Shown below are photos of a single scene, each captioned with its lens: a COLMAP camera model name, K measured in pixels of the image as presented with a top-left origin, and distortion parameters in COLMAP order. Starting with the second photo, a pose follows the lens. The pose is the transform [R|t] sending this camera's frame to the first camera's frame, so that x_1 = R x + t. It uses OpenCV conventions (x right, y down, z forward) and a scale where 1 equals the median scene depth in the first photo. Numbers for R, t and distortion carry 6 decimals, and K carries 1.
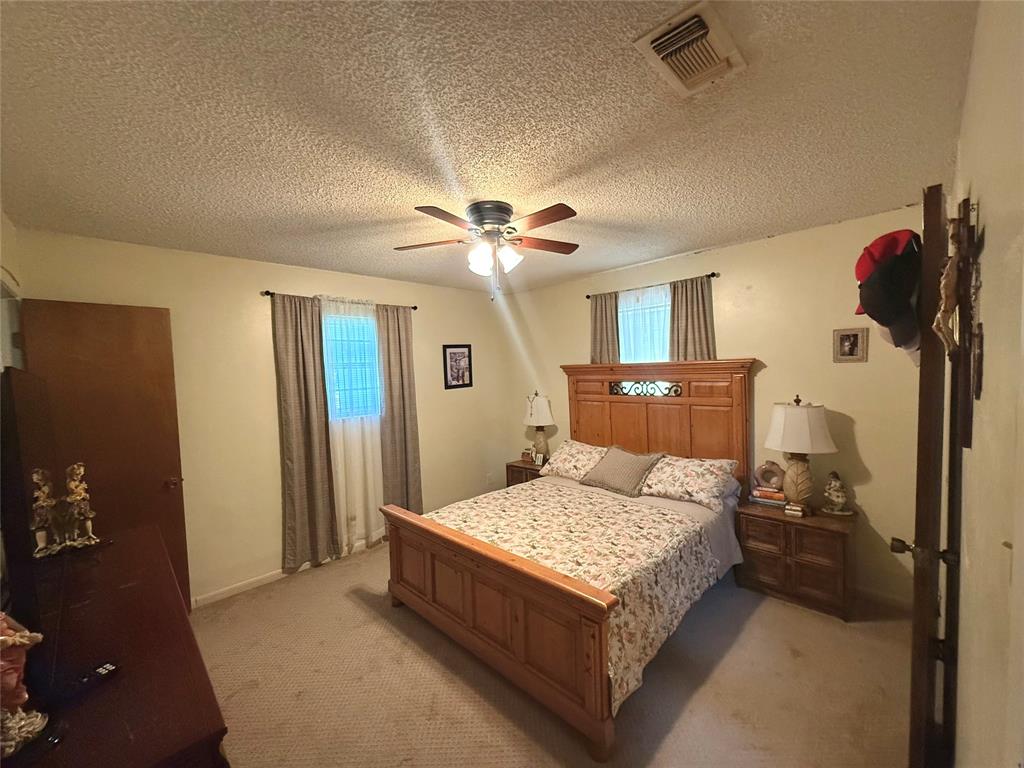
lens RADIAL K [[409.0, 0, 513.8], [0, 409.0, 388.7], [0, 0, 1]] dist [-0.000748, 0.000362]
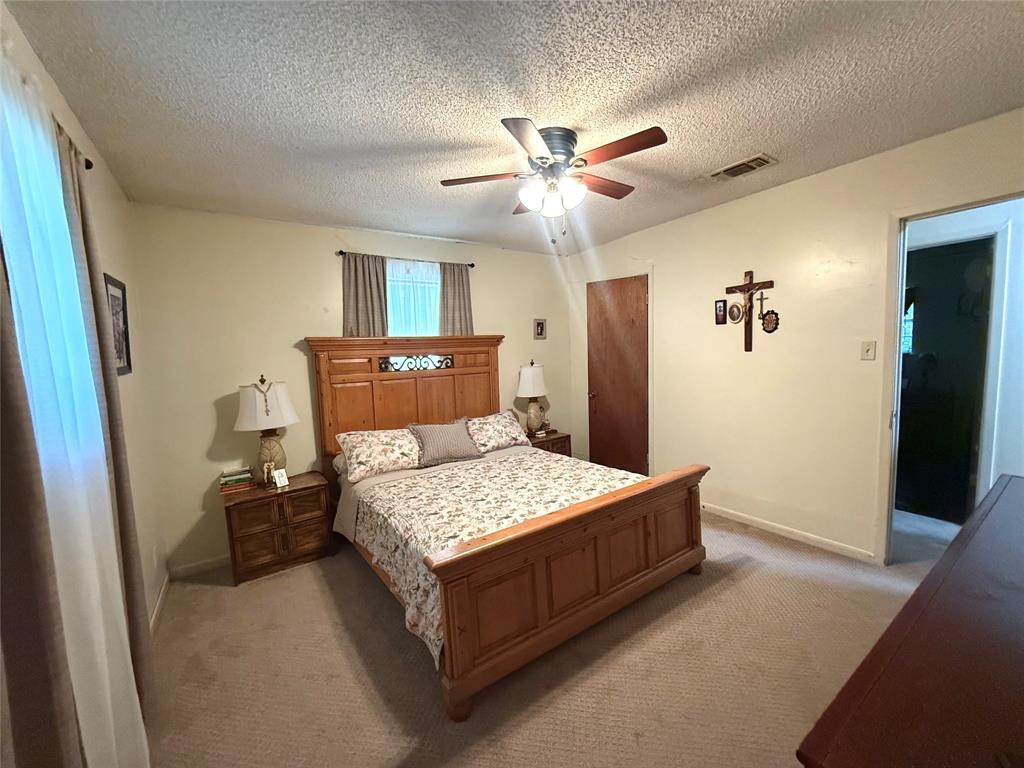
lens RADIAL K [[409.0, 0, 513.8], [0, 409.0, 388.7], [0, 0, 1]] dist [-0.000748, 0.000362]
pose [[0.178003, -0.061336, 0.982116, -0.631918], [0.083176, 0.995422, 0.047092, 0.035451], [-0.980508, 0.073306, 0.182290, 0.609423]]
